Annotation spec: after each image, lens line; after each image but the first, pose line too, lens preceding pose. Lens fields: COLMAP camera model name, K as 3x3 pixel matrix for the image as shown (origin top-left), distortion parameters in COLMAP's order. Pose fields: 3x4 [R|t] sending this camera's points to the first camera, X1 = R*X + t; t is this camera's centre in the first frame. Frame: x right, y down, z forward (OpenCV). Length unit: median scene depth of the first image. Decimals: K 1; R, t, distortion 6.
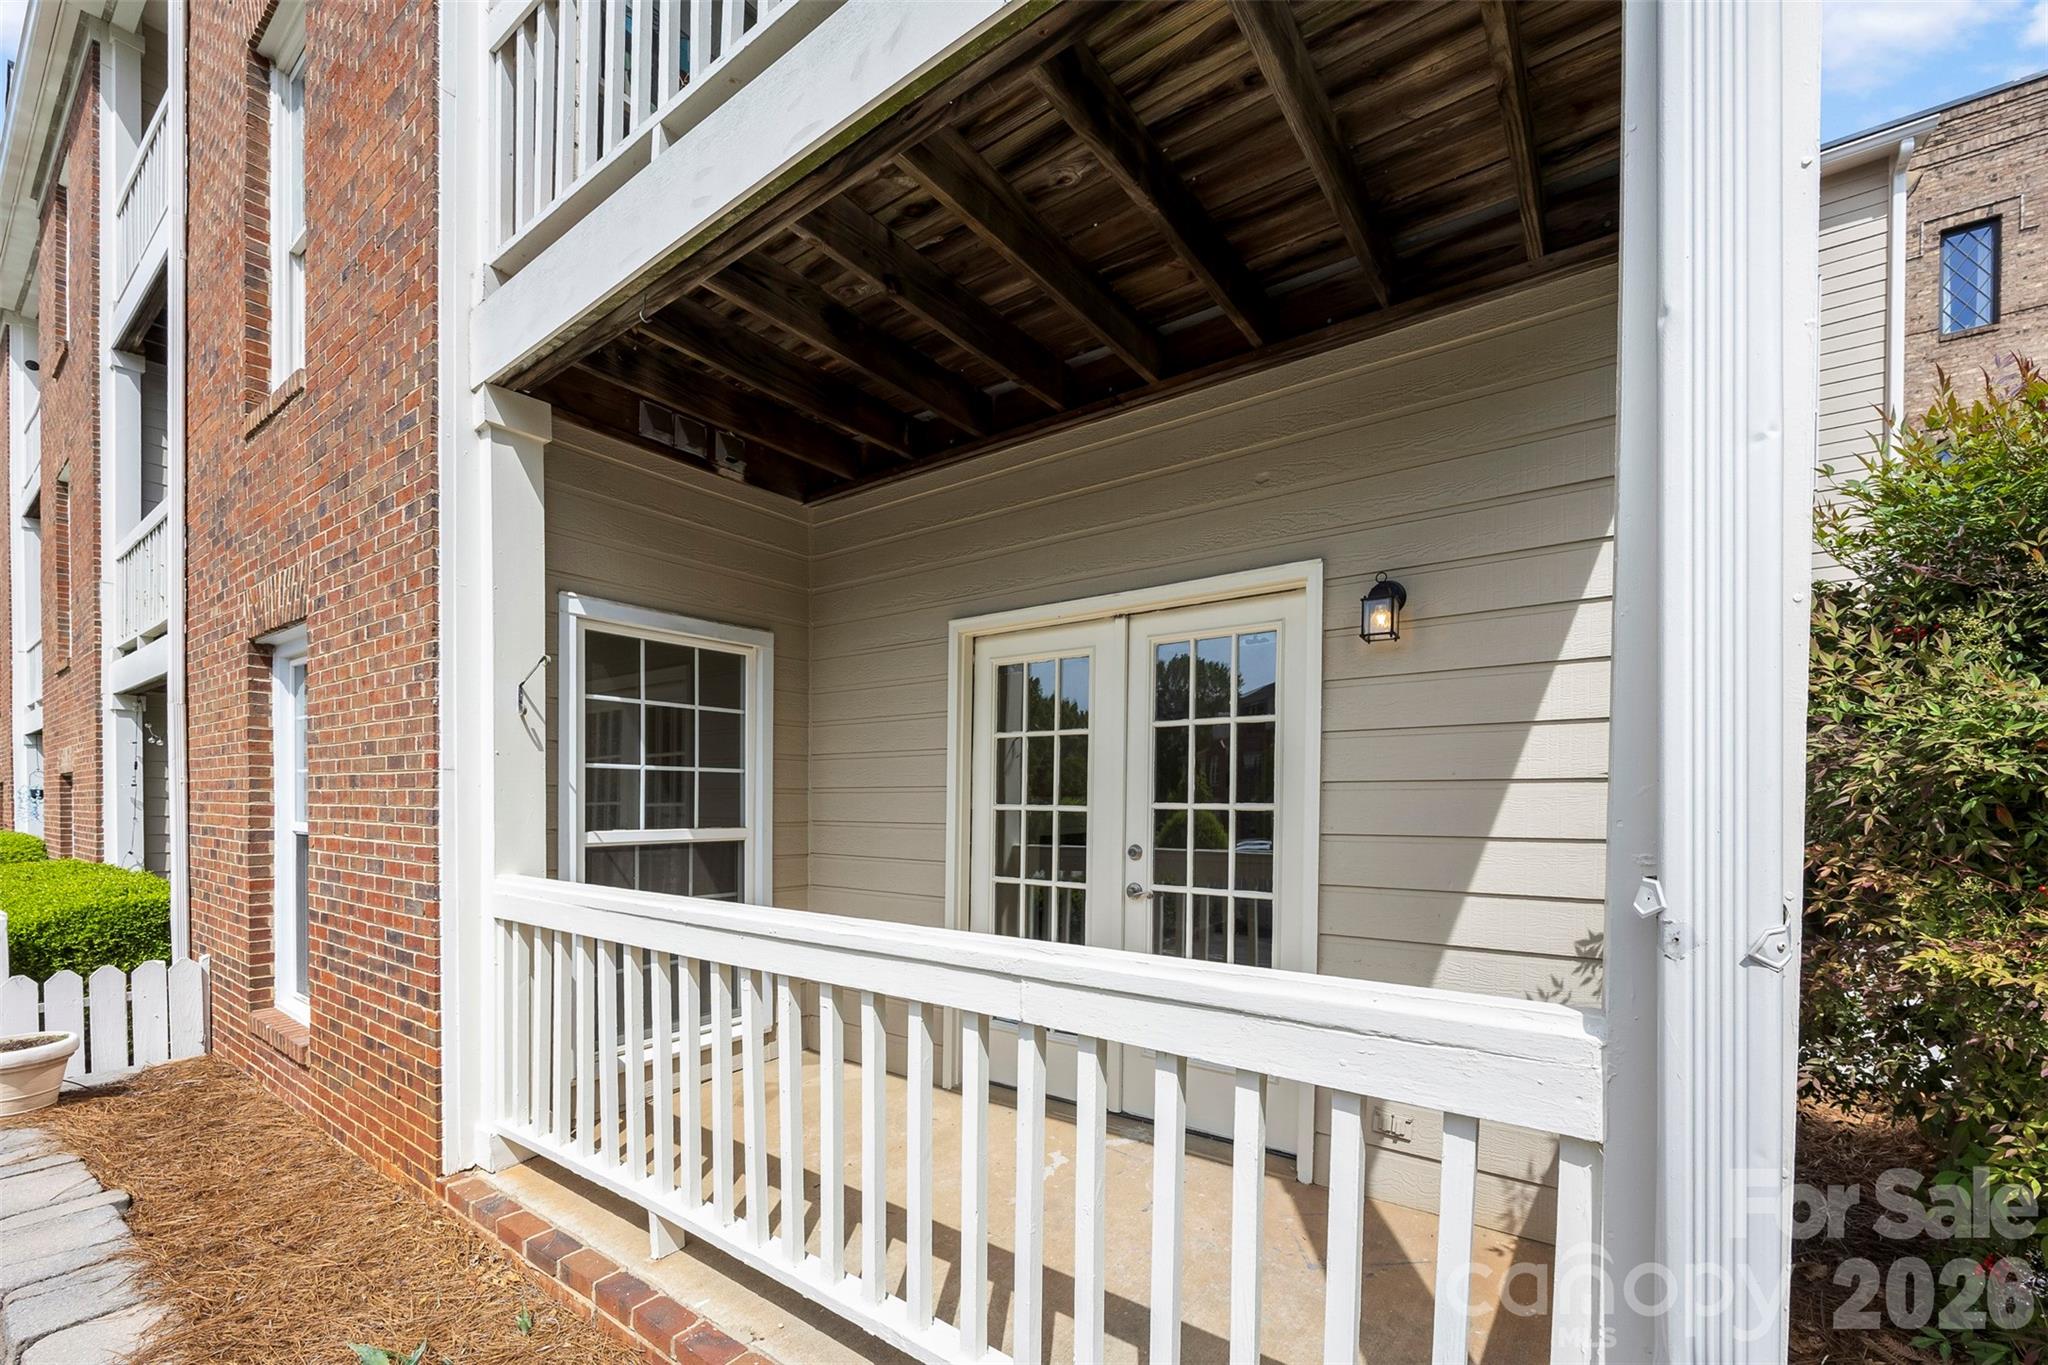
lens RADIAL K [[842.1, 0, 1022.2], [0, 842.1, 807.1], [0, 0, 1]] dist [0.001684, -0.000001]
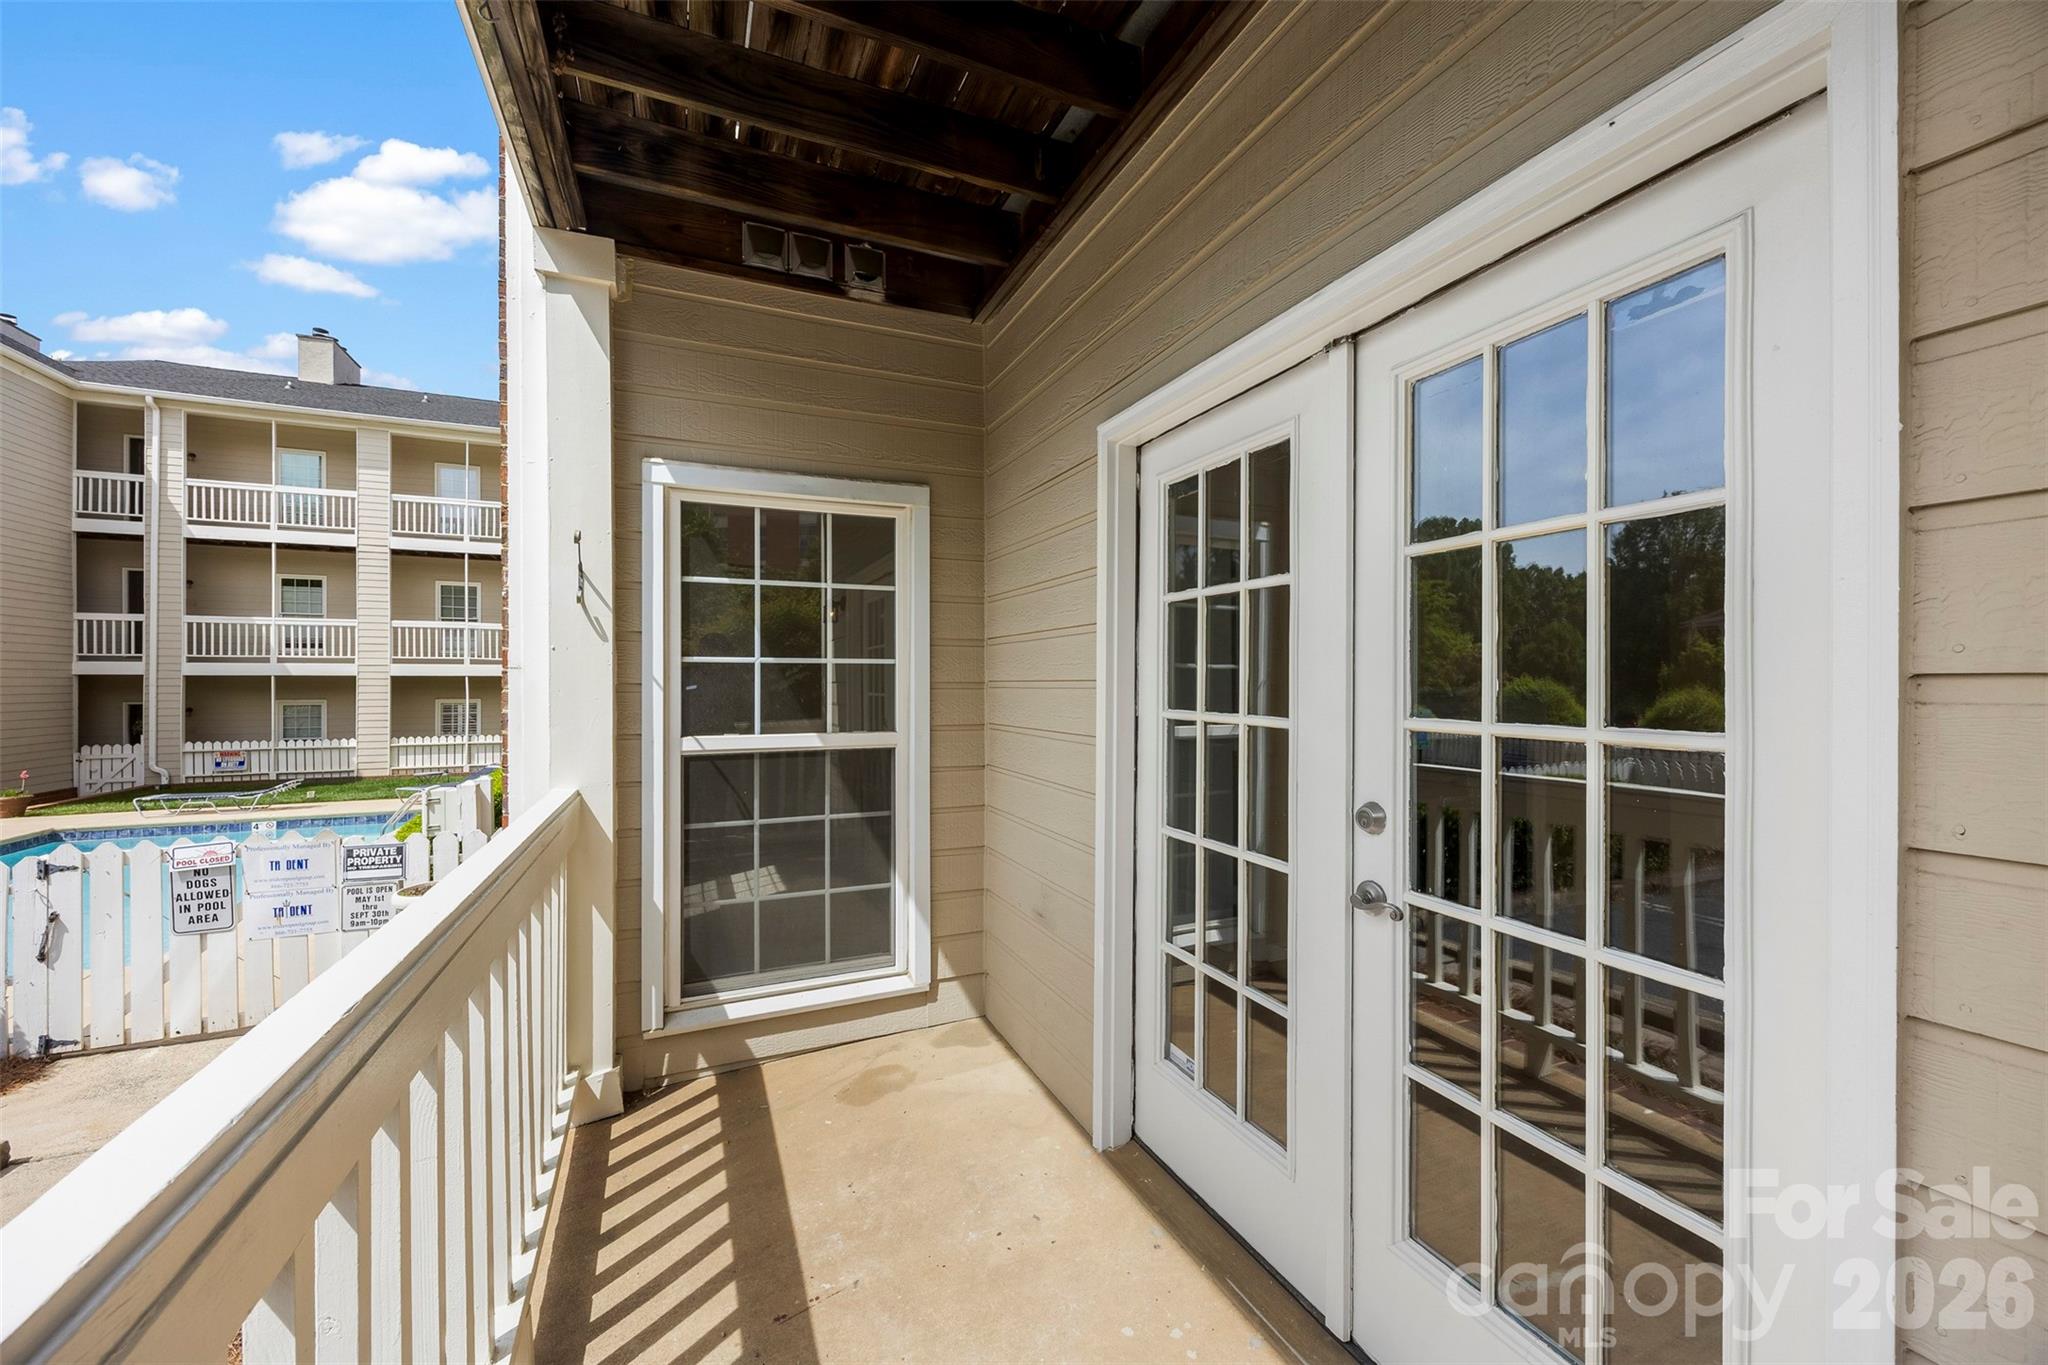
lens RADIAL K [[787.8, 0, 1023.6], [0, 787.8, 673.6], [0, 0, 1]] dist [-0.002336, -0.000147]
pose [[0.866213, -0.011068, -0.499552, 0.169038], [0.002375, 0.999835, -0.018035, -0.019427], [0.499669, 0.014436, 0.866096, 0.455258]]
